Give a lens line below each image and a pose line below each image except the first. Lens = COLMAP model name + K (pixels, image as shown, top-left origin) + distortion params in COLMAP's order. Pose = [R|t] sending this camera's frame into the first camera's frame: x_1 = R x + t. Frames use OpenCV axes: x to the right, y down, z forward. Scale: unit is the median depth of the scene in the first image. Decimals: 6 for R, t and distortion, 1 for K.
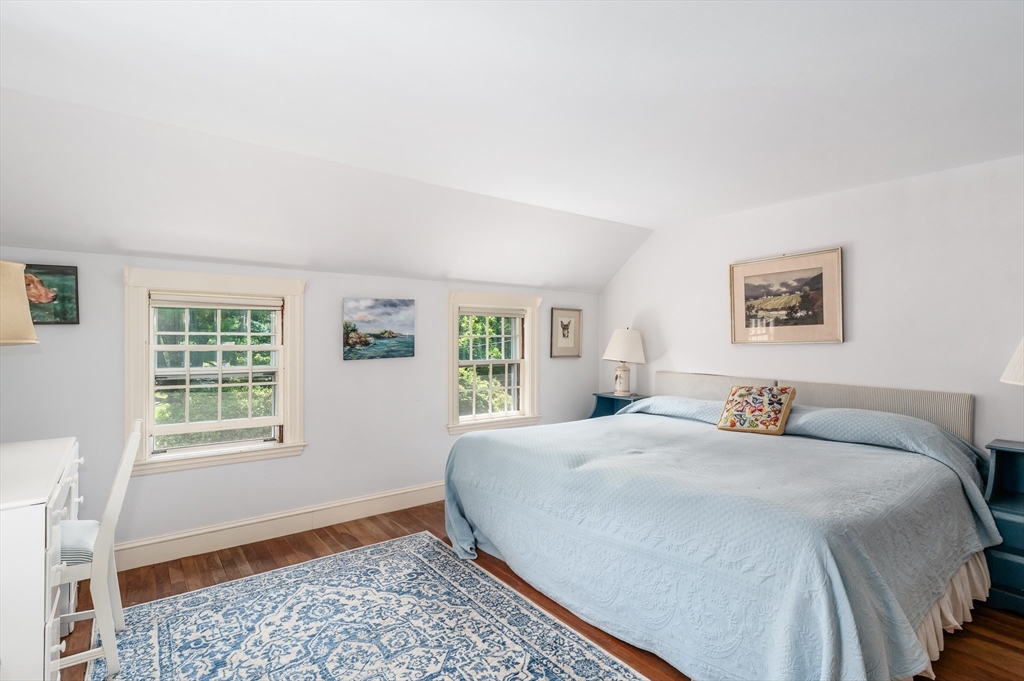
lens RADIAL K [[501.1, 0, 515.8], [0, 501.1, 319.6], [0, 0, 1]] dist [0.000347, -0.000267]
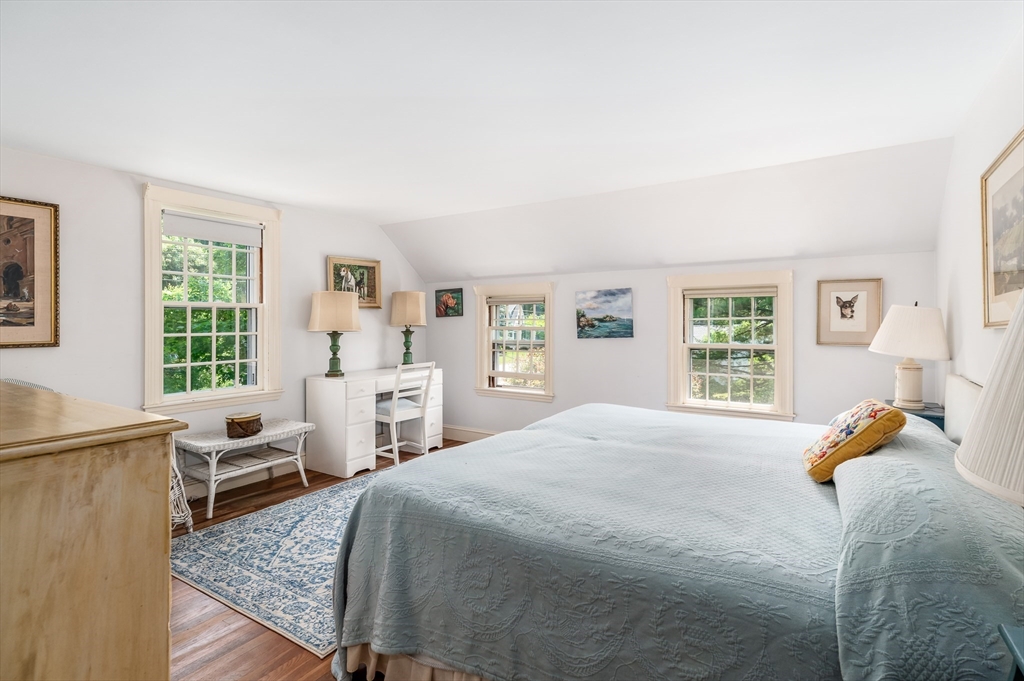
lens RADIAL K [[501.1, 0, 515.8], [0, 501.1, 319.6], [0, 0, 1]] dist [0.000347, -0.000267]
pose [[0.329516, -0.011832, -0.944076, 0.822609], [0.040763, 0.999167, 0.001705, 0.020952], [0.943270, -0.039045, 0.329724, 0.382393]]
